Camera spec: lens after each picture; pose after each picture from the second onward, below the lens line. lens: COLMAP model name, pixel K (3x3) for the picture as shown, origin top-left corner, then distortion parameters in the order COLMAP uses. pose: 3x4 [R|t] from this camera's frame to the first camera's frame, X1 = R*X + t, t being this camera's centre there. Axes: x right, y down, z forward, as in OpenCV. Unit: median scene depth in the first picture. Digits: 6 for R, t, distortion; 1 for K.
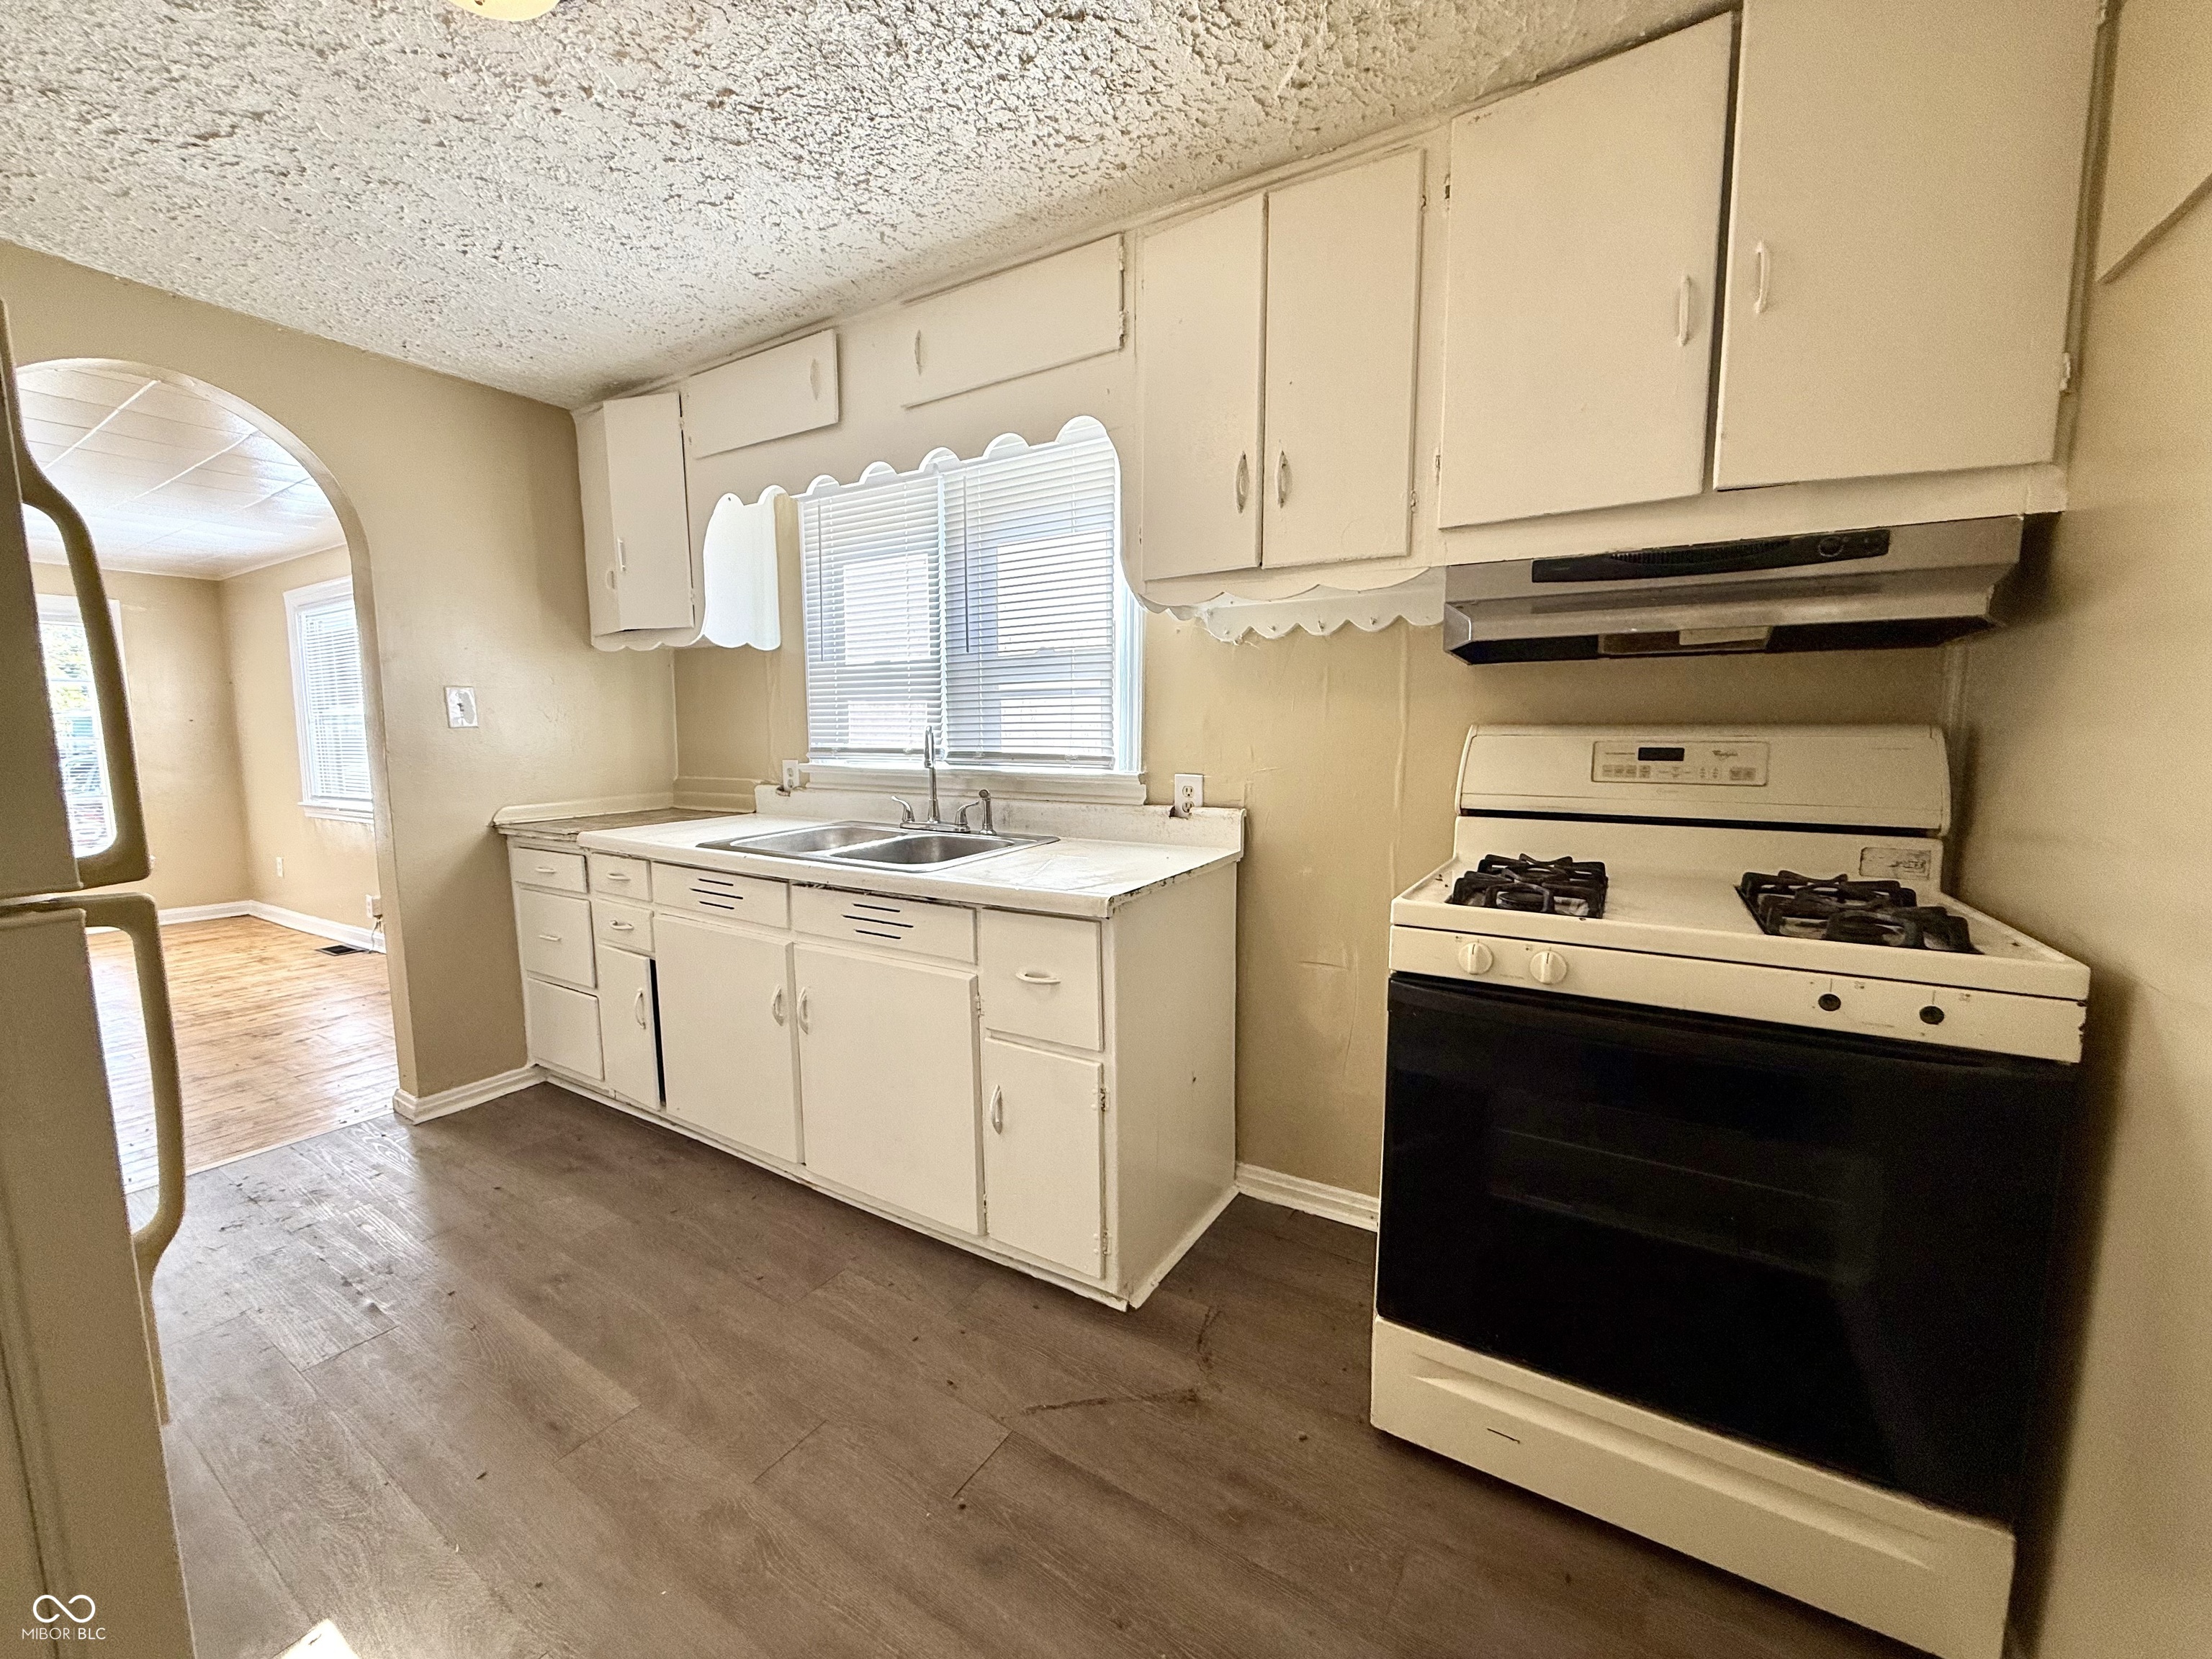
lens RADIAL K [[879.2, 0, 1103.5], [0, 879.2, 831.7], [0, 0, 1]] dist [0.000186, 0.000072]
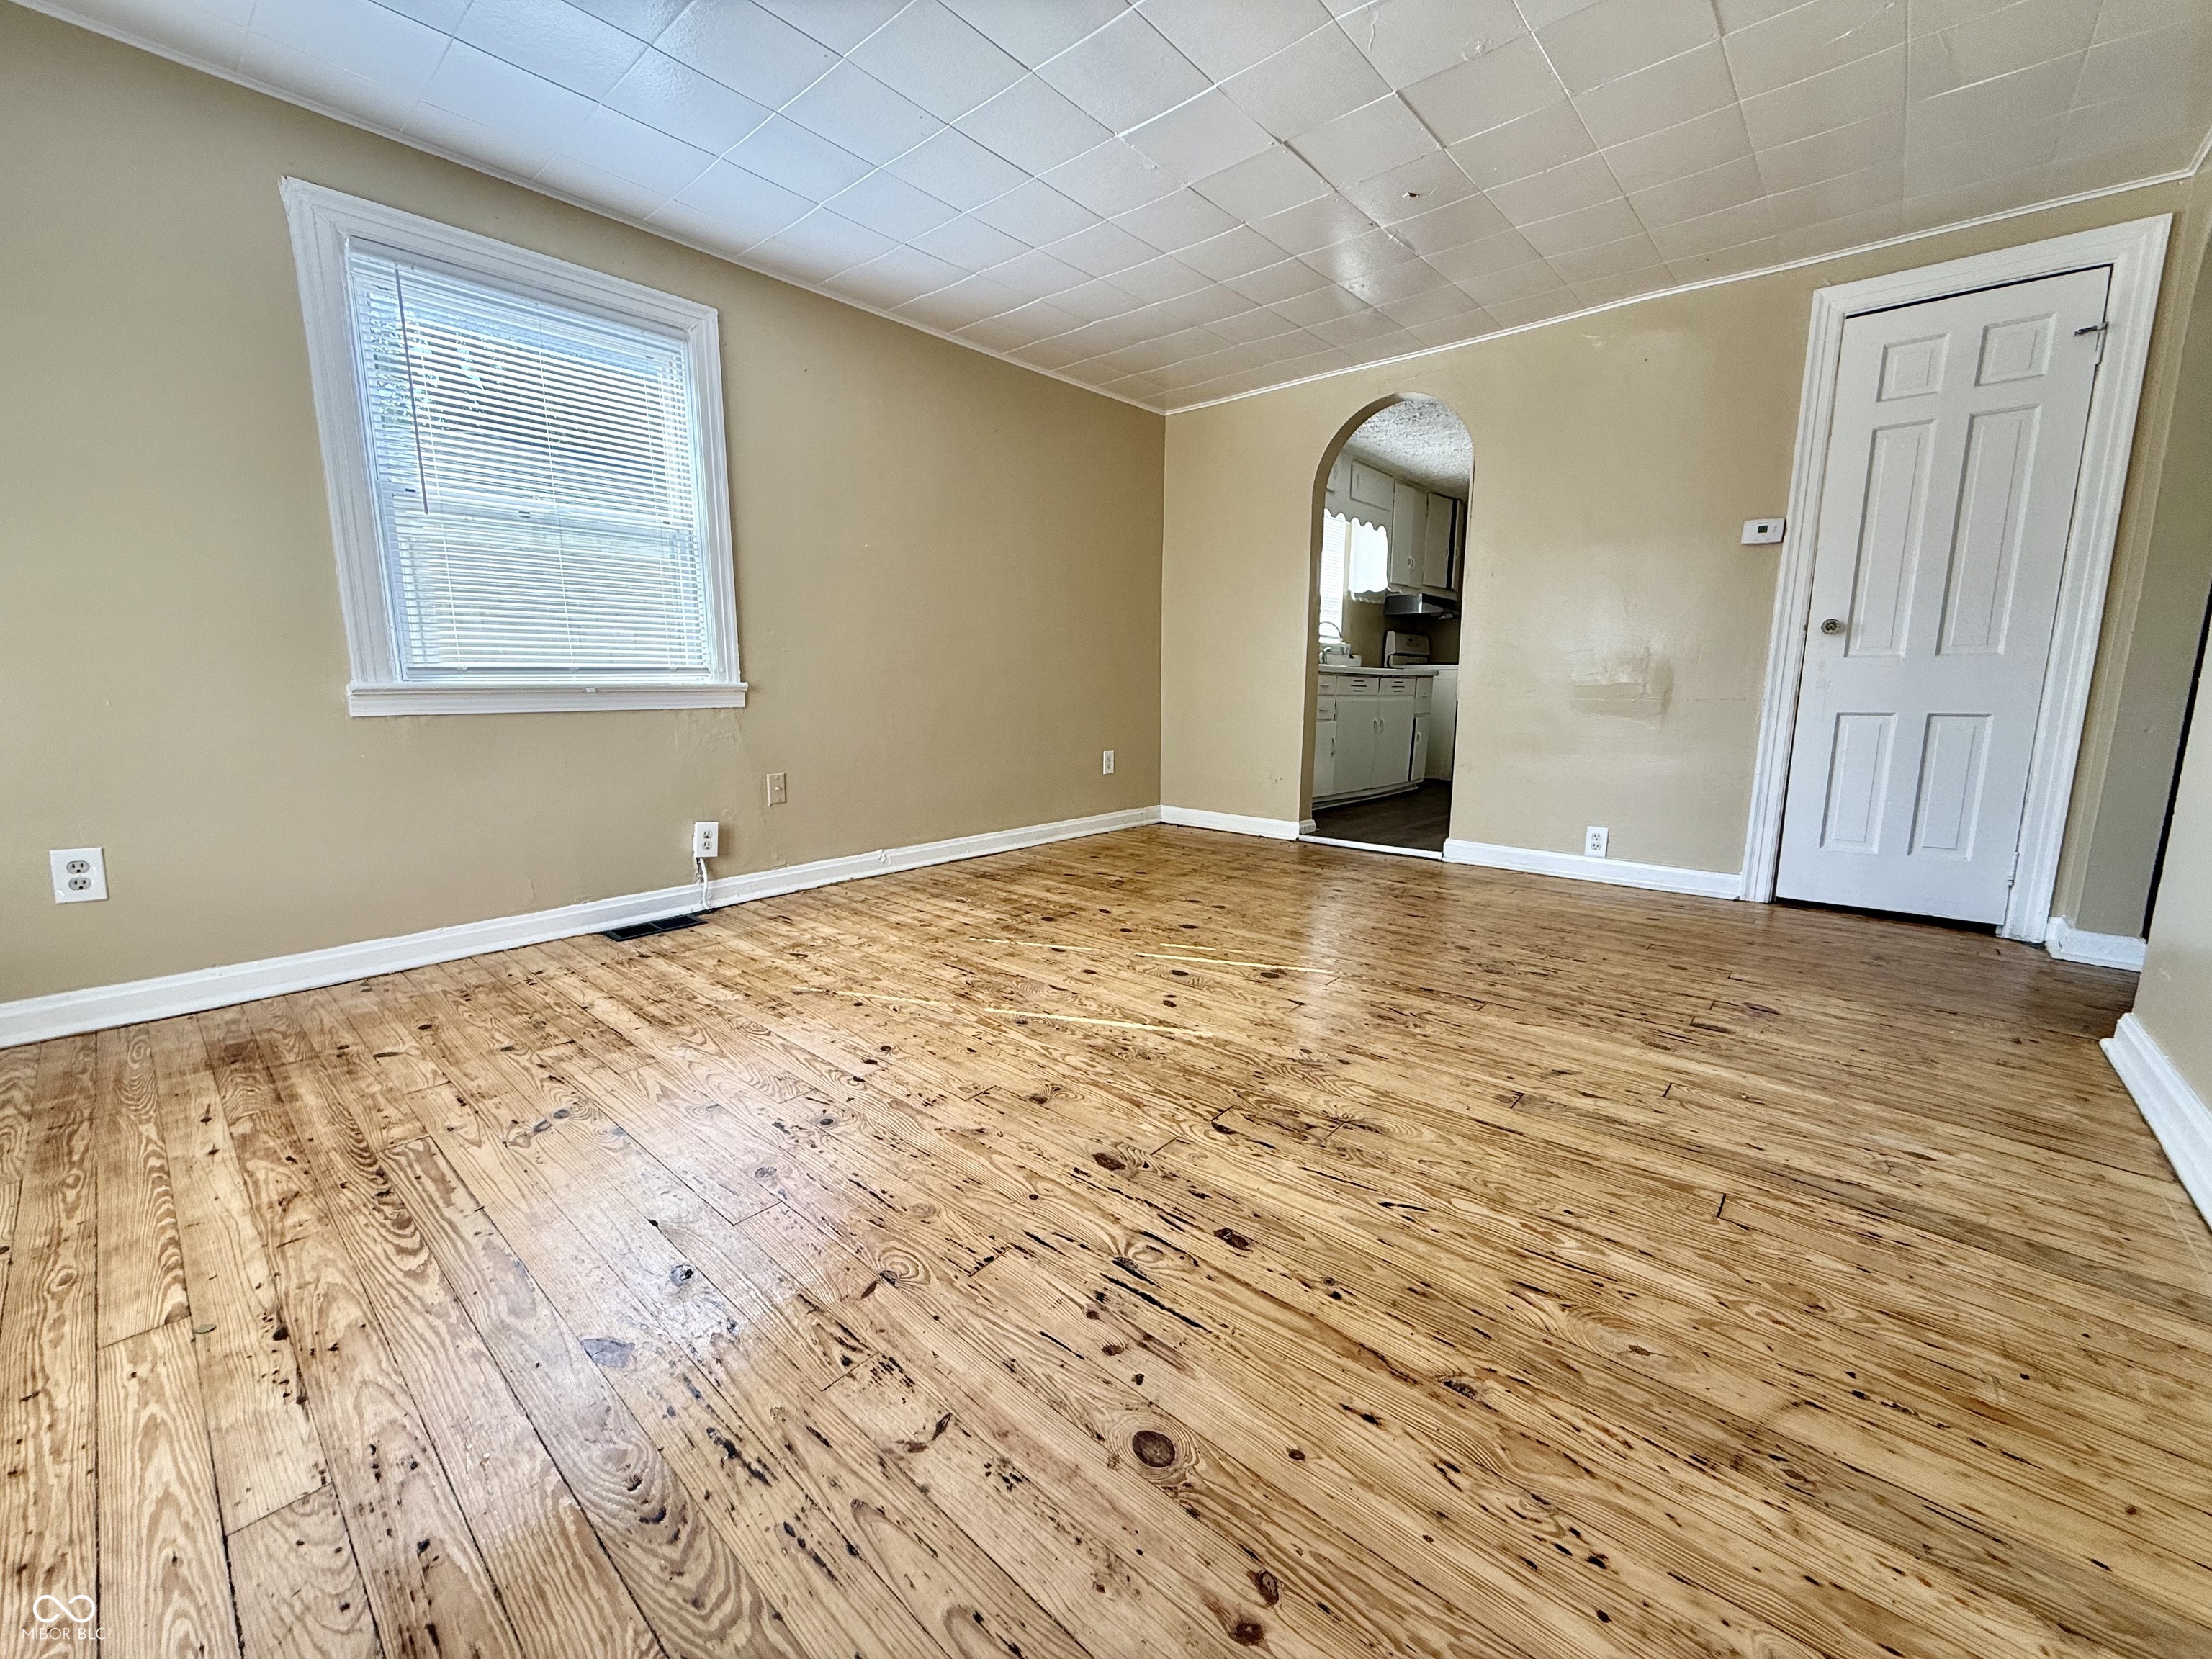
lens RADIAL K [[879.2, 0, 1099.2], [0, 879.2, 829.7], [0, 0, 1]] dist [0.000186, 0.000072]
pose [[0.174046, -0.159903, 0.971668, -2.953341], [0.107483, 0.983918, 0.142667, 0.037793], [-0.978854, 0.079607, 0.188434, 1.268240]]
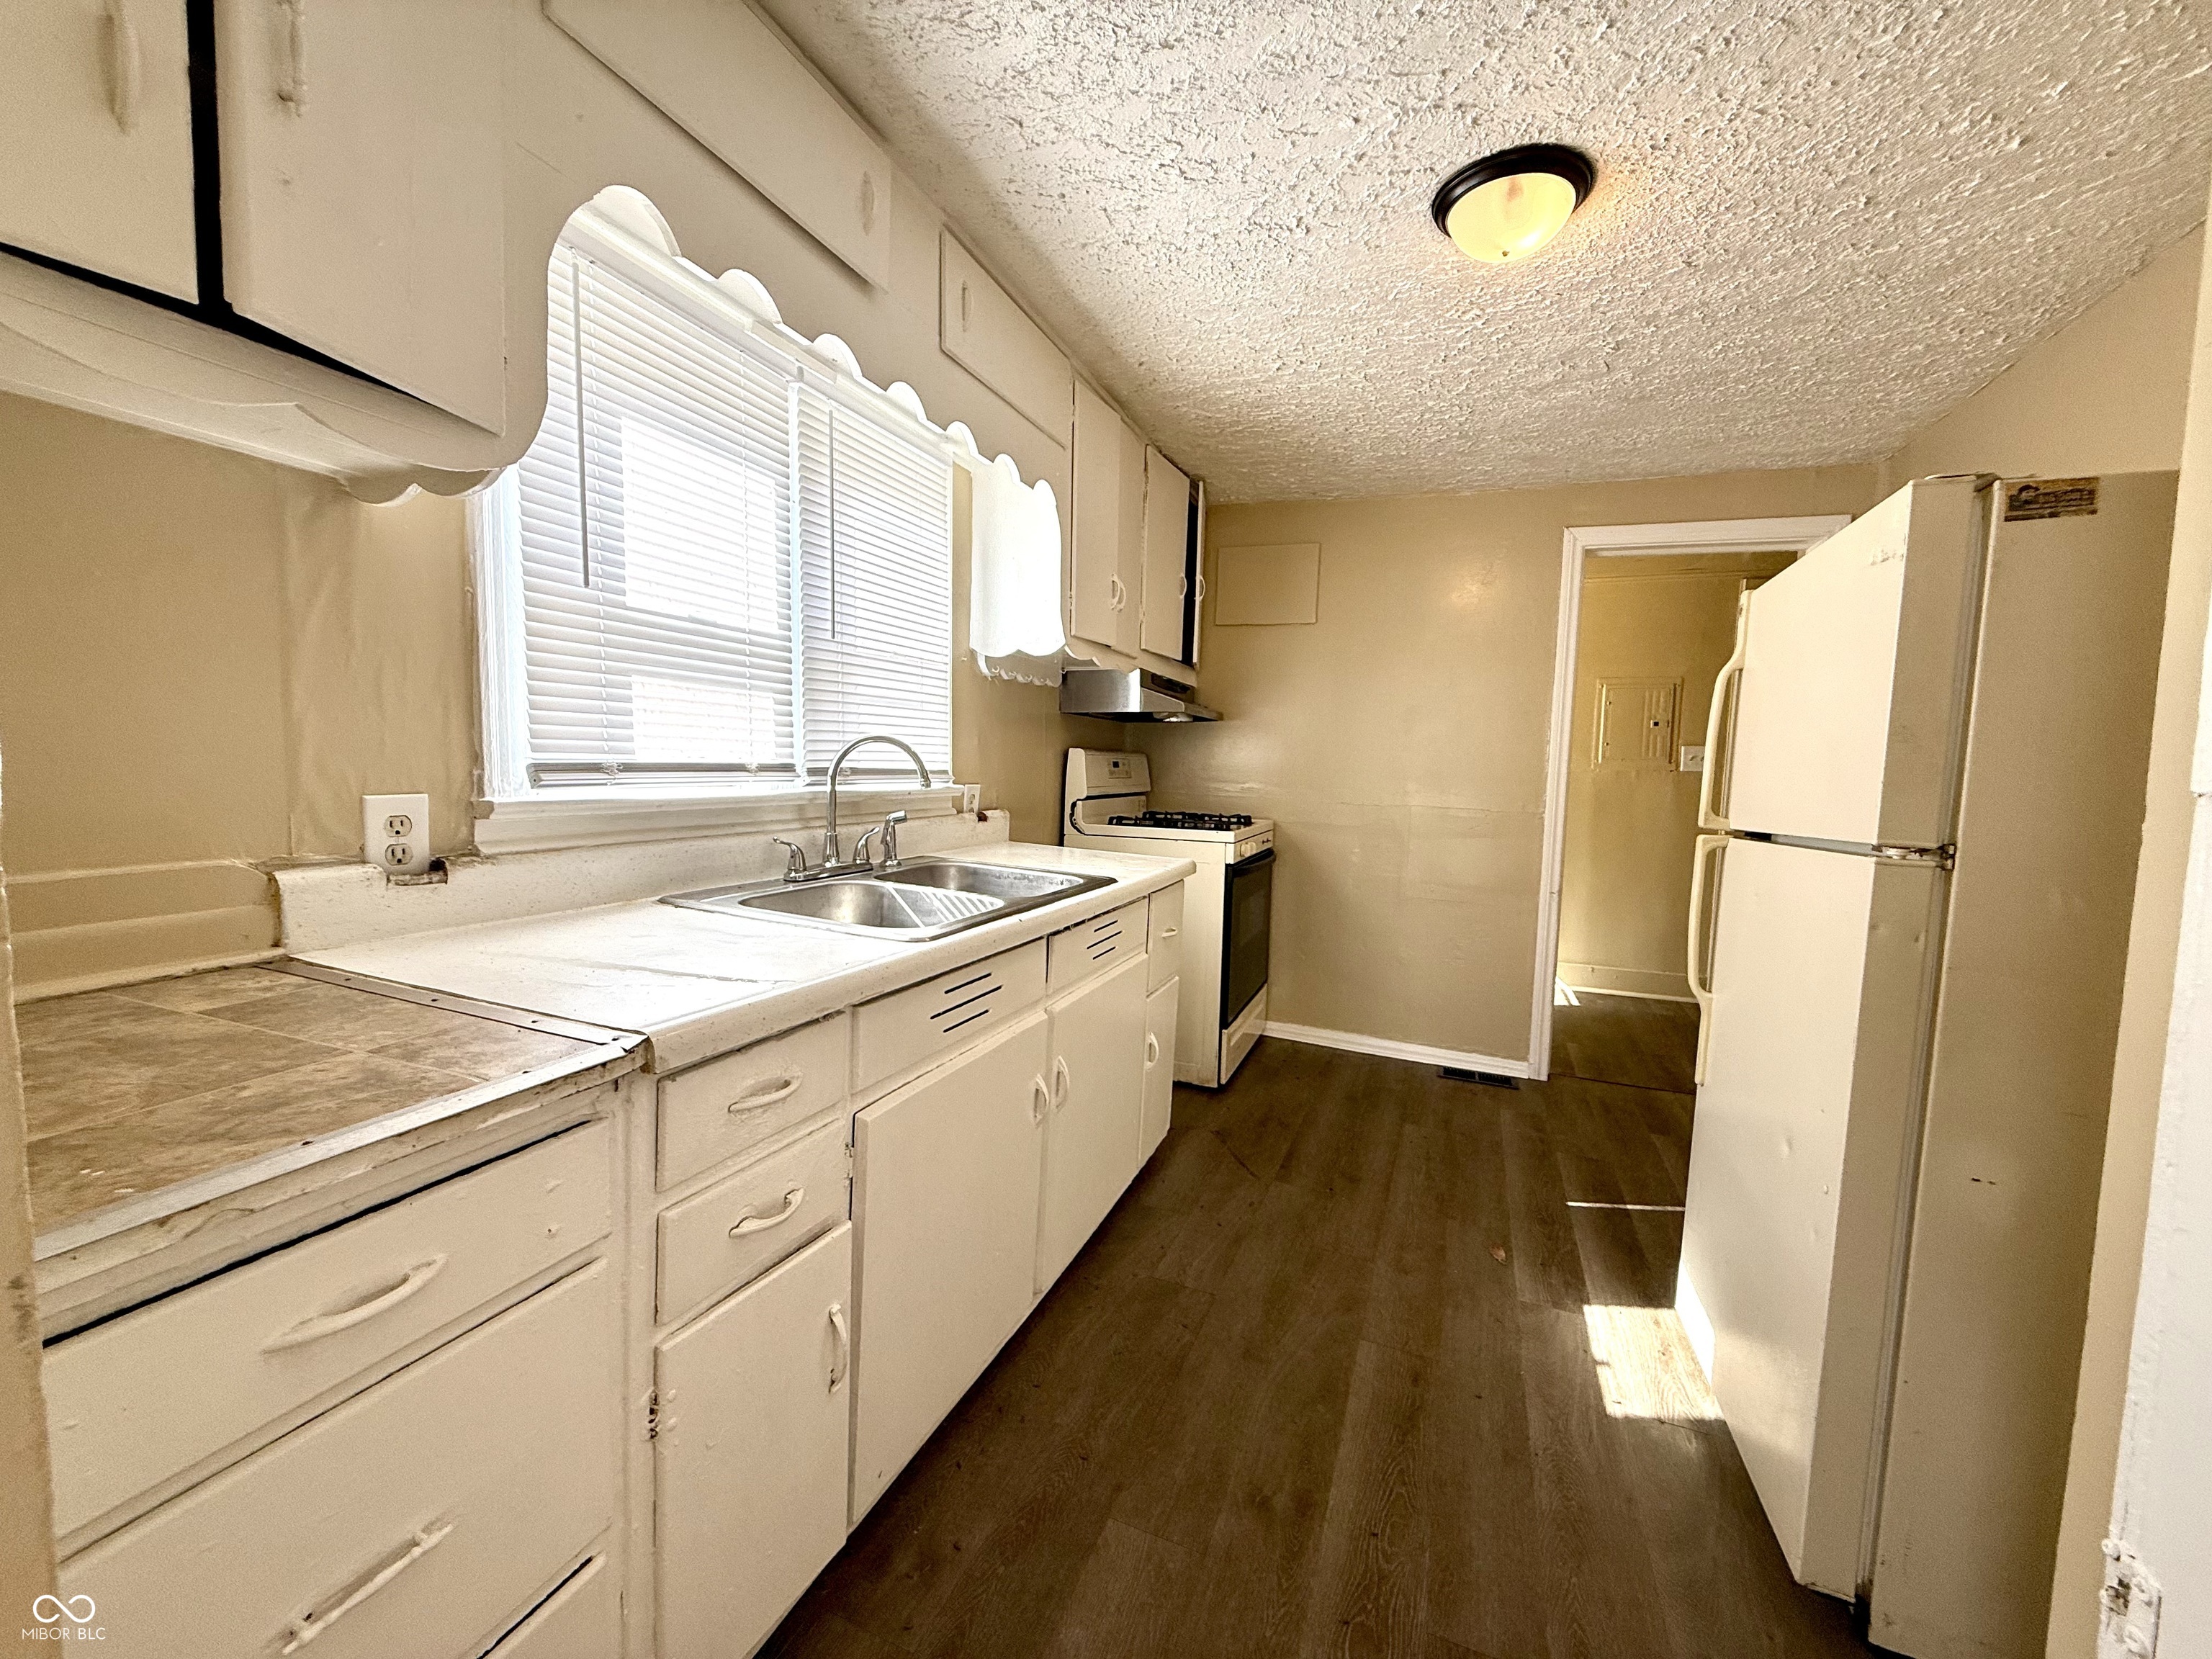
lens RADIAL K [[879.2, 0, 1099.7], [0, 879.2, 832.5], [0, 0, 1]] dist [0.000186, 0.000072]
pose [[-0.168223, -0.084351, 0.982133, -1.049664], [0.086432, 0.991233, 0.099936, -0.100662], [-0.981952, 0.101699, -0.159457, 0.990285]]
